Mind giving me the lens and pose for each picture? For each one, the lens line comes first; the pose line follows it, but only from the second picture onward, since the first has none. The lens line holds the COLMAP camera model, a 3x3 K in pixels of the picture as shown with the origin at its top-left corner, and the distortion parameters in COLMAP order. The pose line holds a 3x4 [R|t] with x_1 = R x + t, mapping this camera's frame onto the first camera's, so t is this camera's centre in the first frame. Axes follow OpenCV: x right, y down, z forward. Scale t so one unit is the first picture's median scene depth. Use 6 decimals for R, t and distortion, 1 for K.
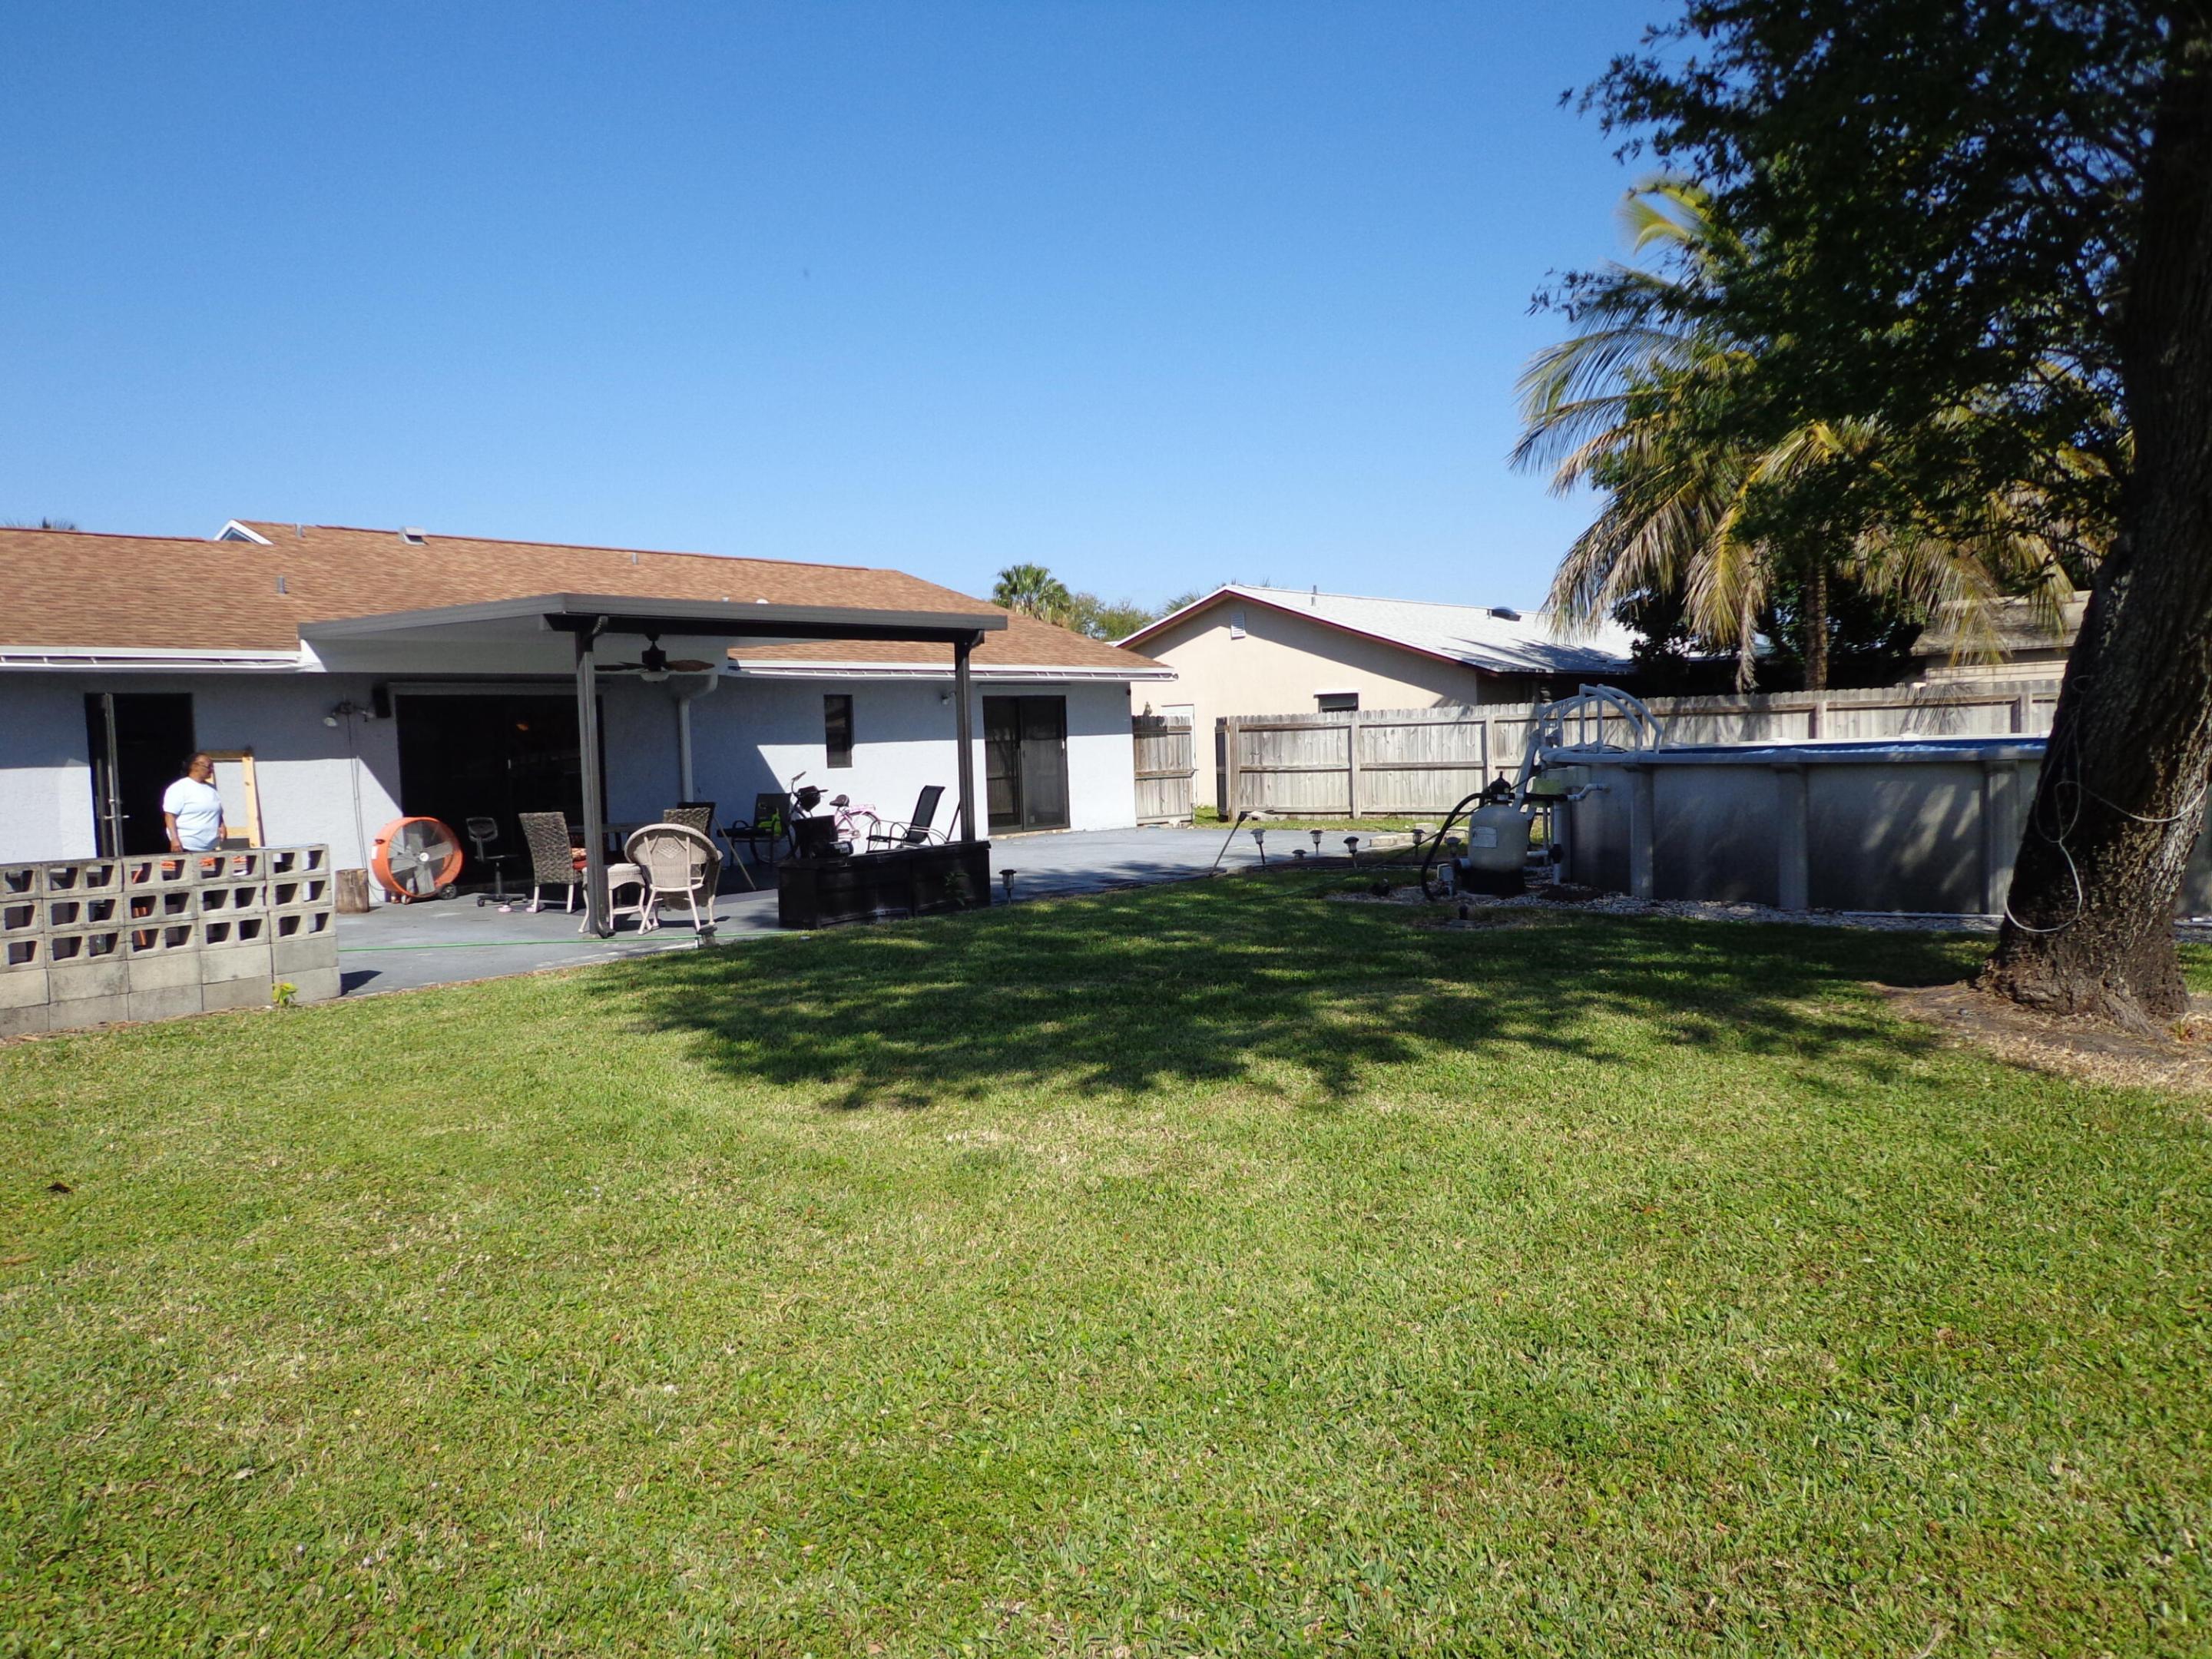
lens RADIAL K [[1618.2, 0, 1111.9], [0, 1618.2, 822.9], [0, 0, 1]] dist [-0.004248, 0.005619]
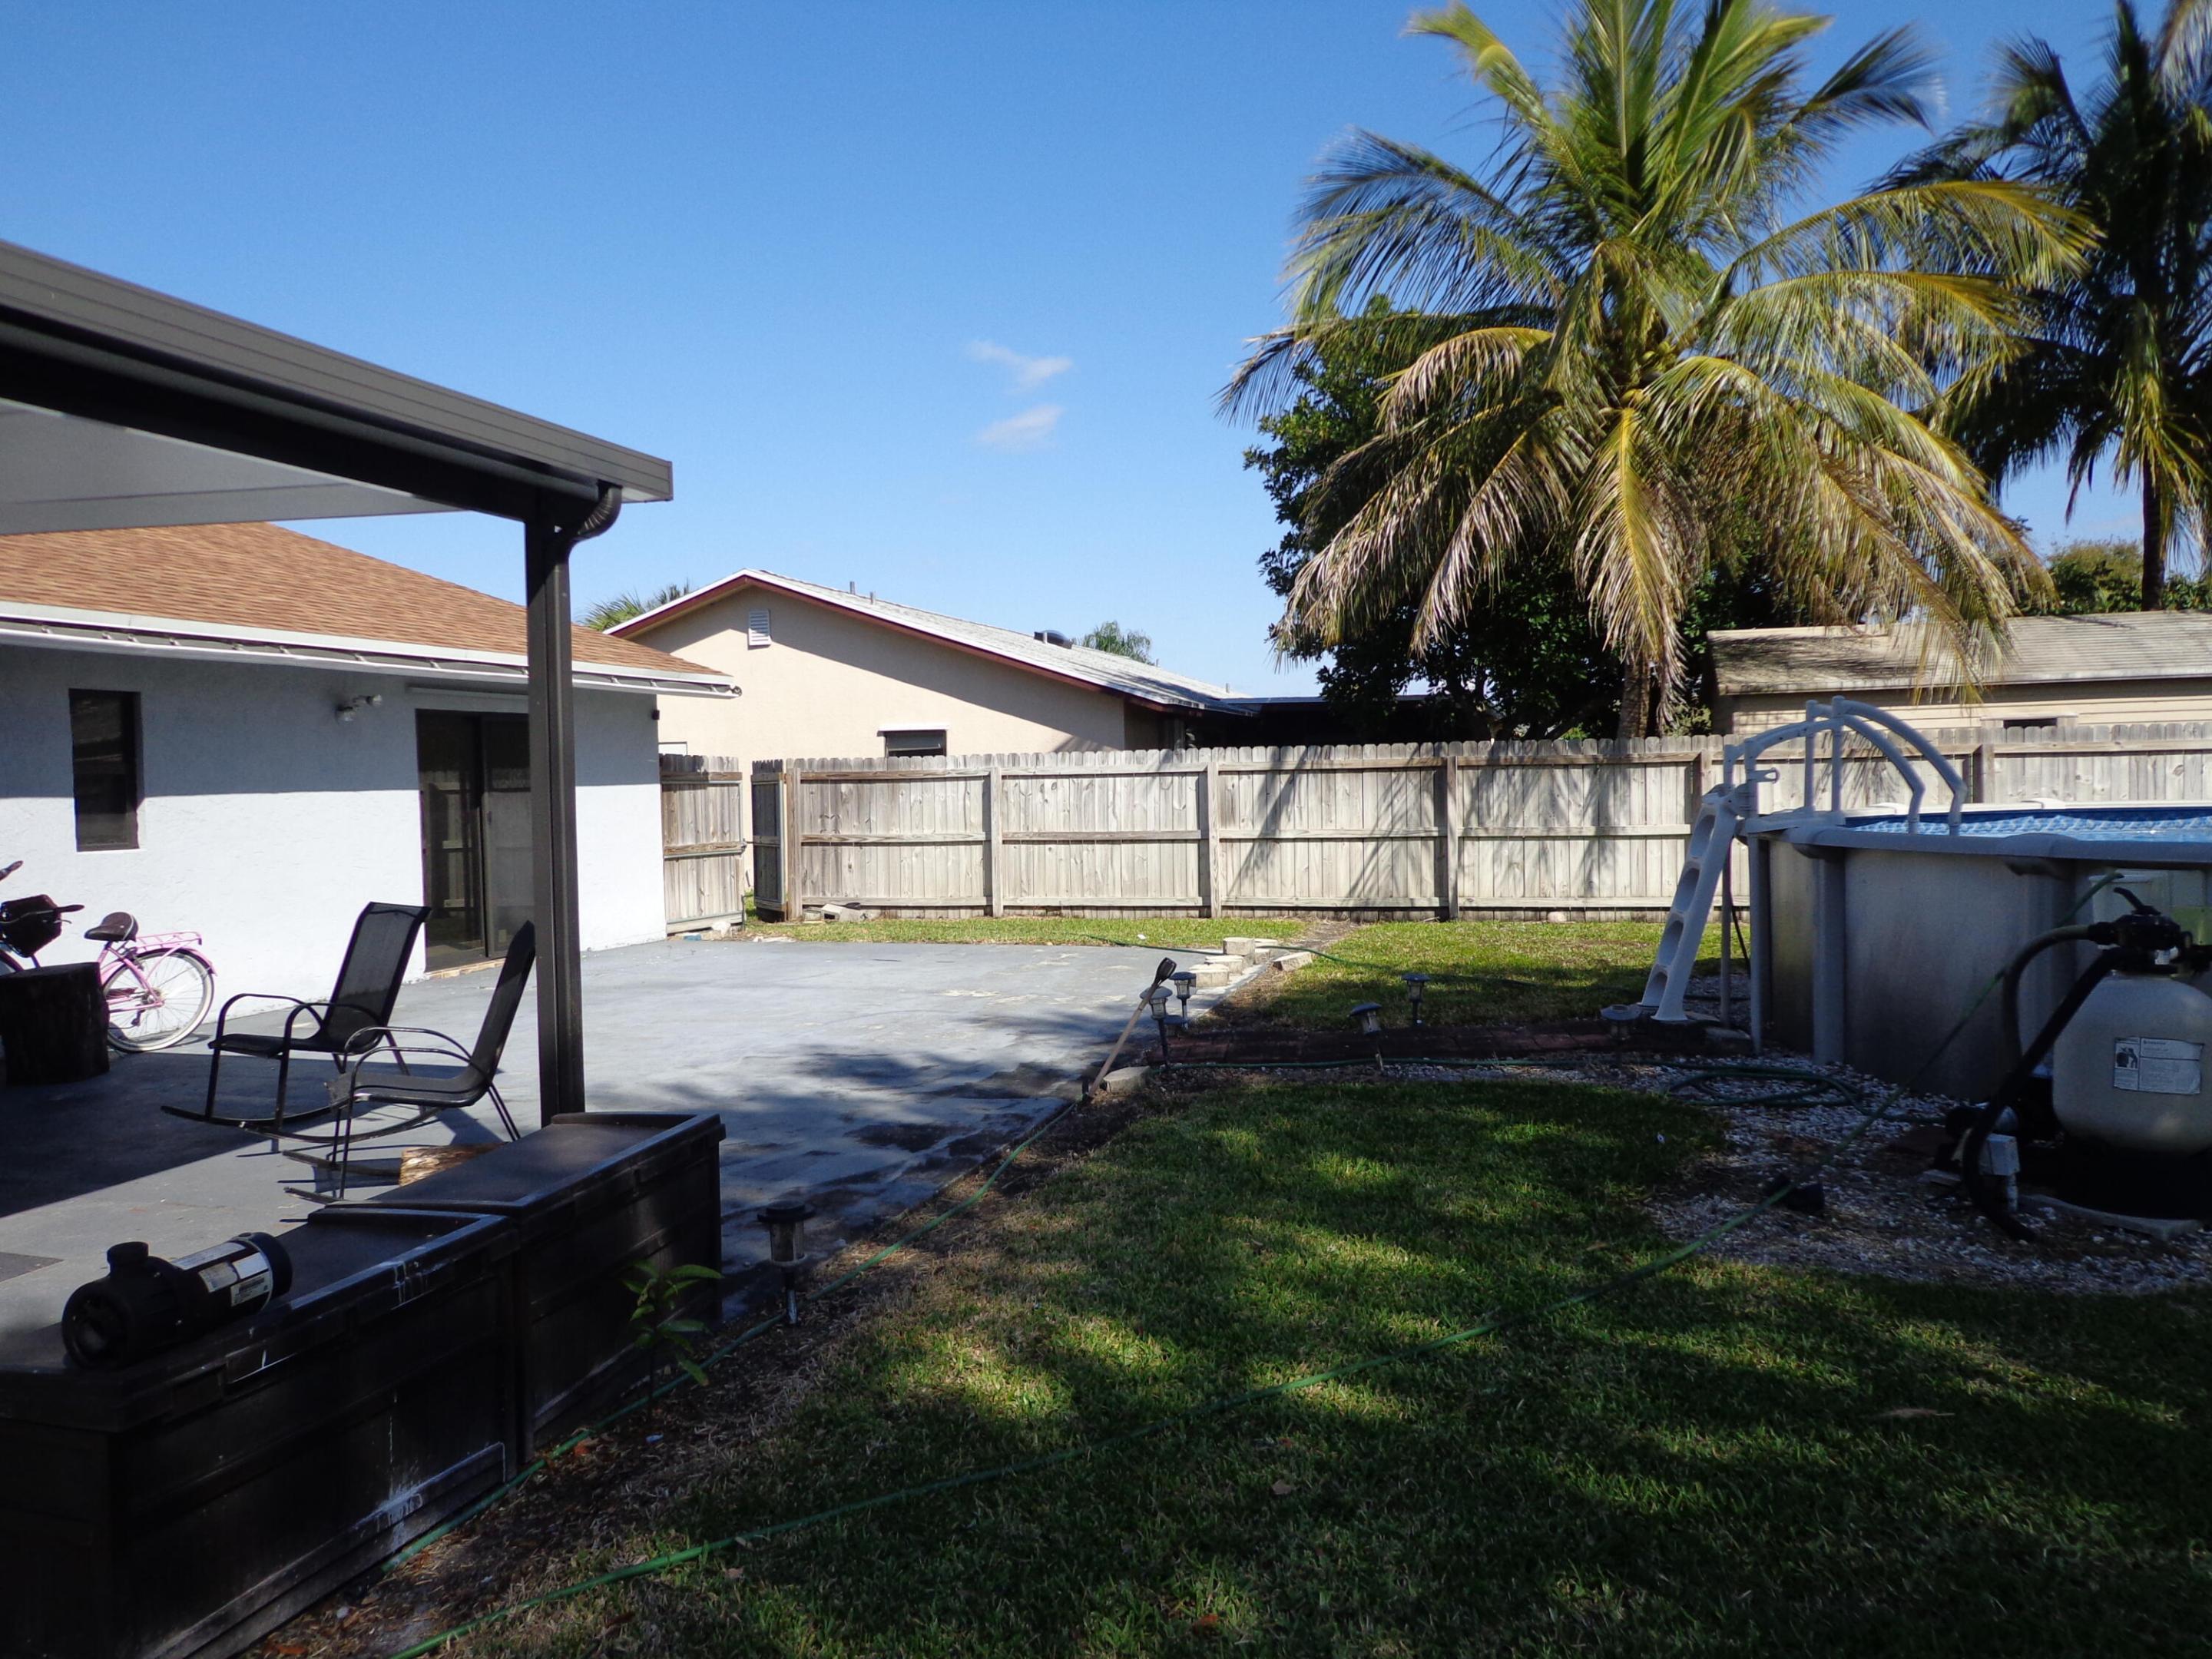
lens RADIAL K [[1636.8, 0, 1112.0], [0, 1636.8, 827.3], [0, 0, 1]] dist [-0.020491, 0.029687]
pose [[0.918142, 0.002428, 0.396244, -0.073005], [0.010019, 0.999519, -0.029341, -0.019343], [-0.396124, 0.030909, 0.917676, 0.374566]]
